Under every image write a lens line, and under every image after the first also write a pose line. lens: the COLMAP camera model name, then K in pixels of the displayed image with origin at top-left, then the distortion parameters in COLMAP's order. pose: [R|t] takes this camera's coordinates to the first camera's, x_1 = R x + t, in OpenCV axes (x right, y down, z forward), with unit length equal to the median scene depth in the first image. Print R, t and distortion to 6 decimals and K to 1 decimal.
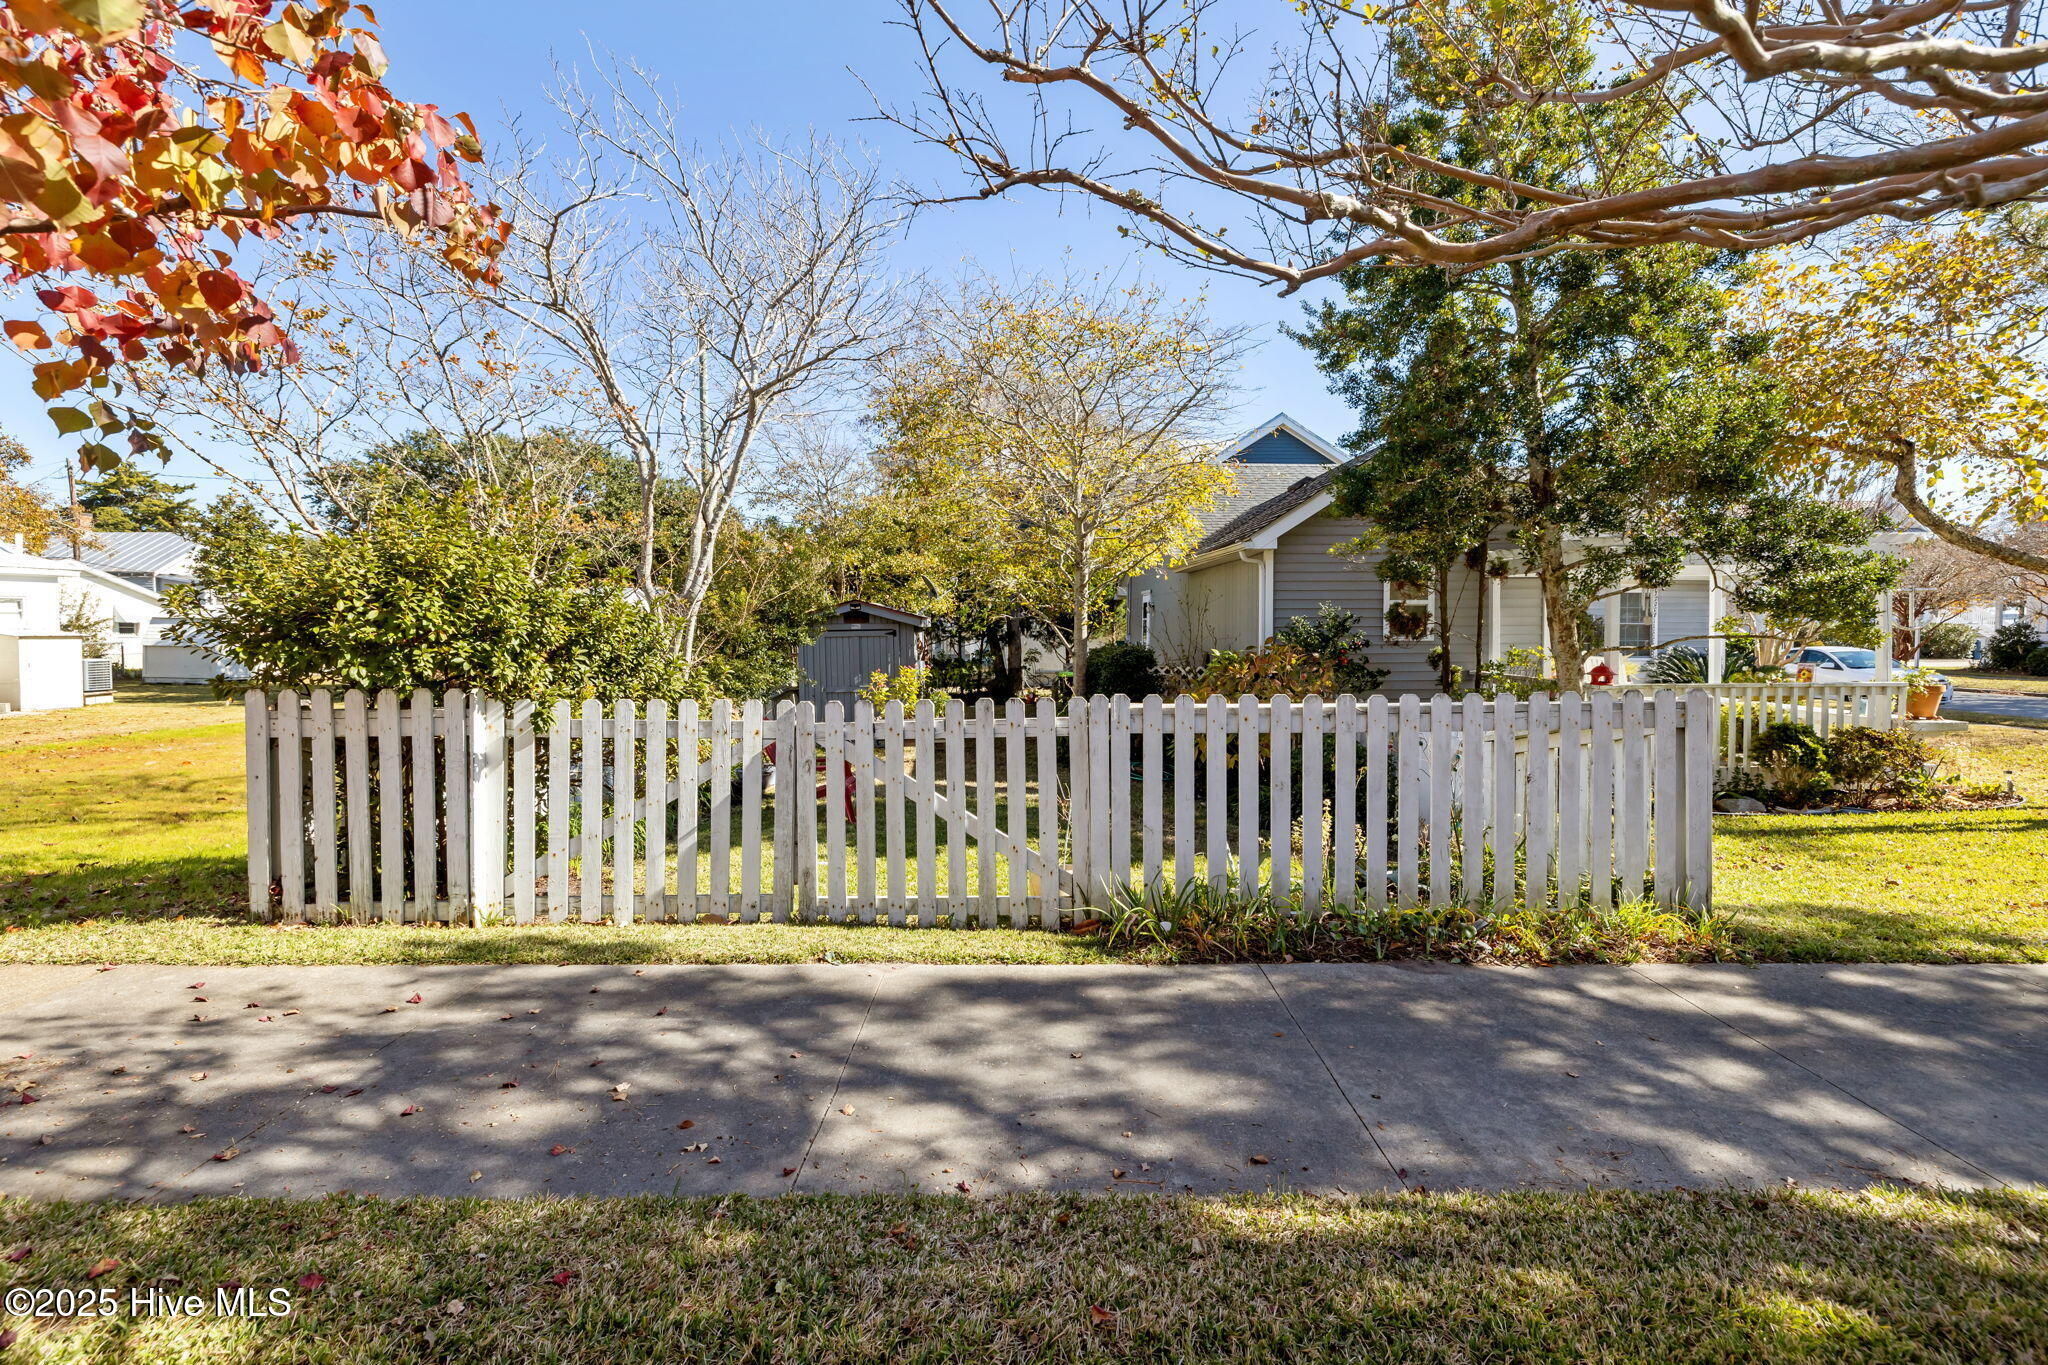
lens RADIAL K [[916.2, 0, 1024.0], [0, 916.2, 682.5], [0, 0, 1]] dist [-0.001167, 0.000176]
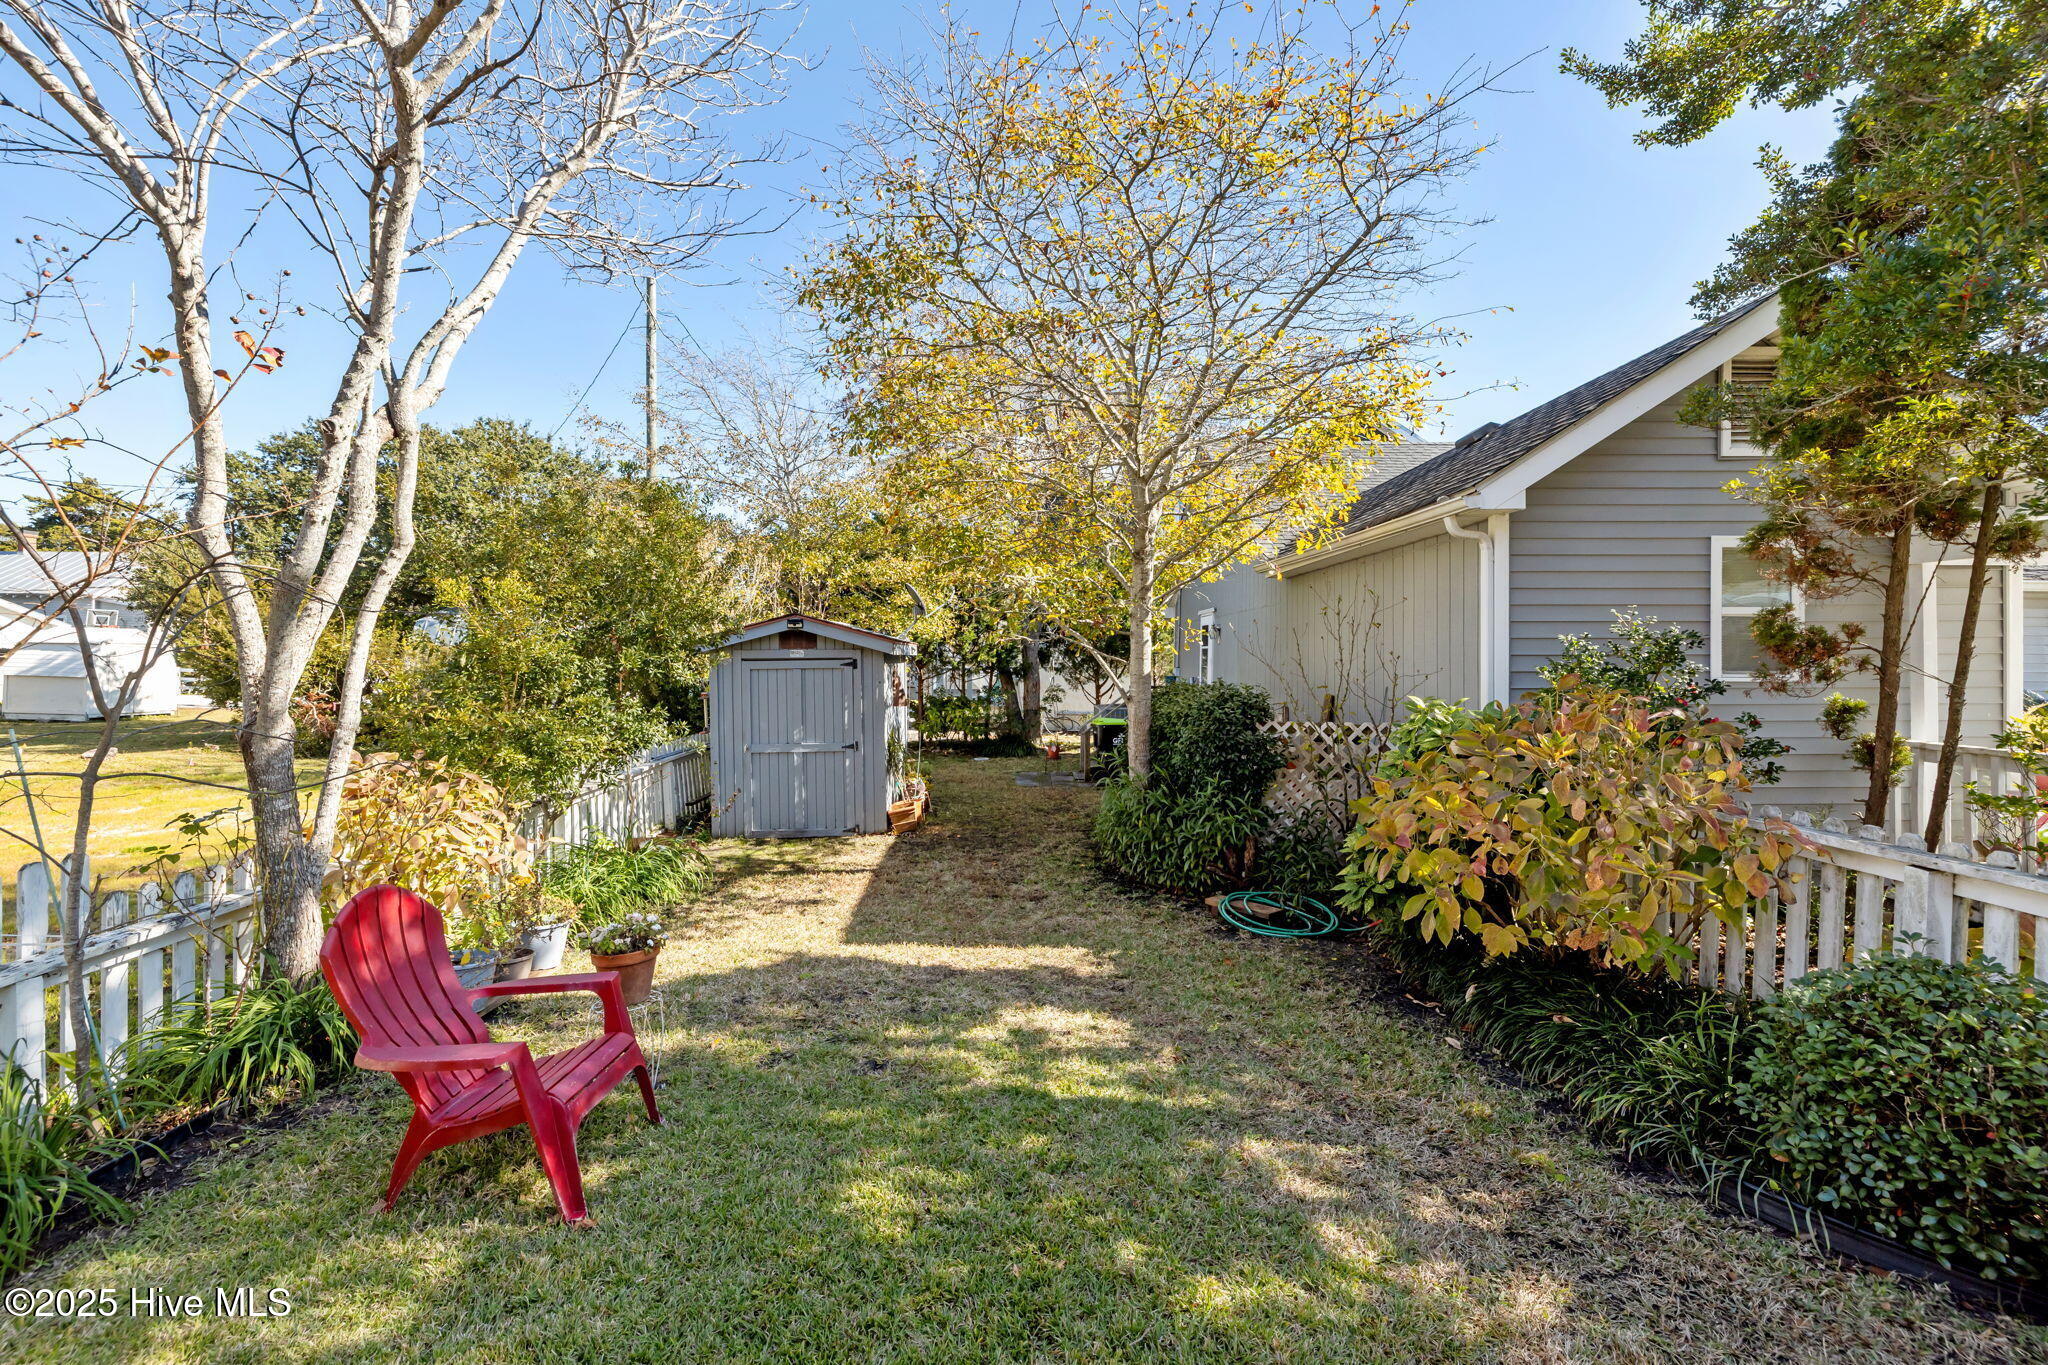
lens RADIAL K [[916.2, 0, 1024.0], [0, 916.2, 682.5], [0, 0, 1]] dist [-0.001167, 0.000176]
pose [[0.999830, 0.006331, -0.017341, -0.004314], [-0.006955, 0.999321, -0.036177, -0.013581], [0.017100, 0.036291, 0.999195, 0.276016]]
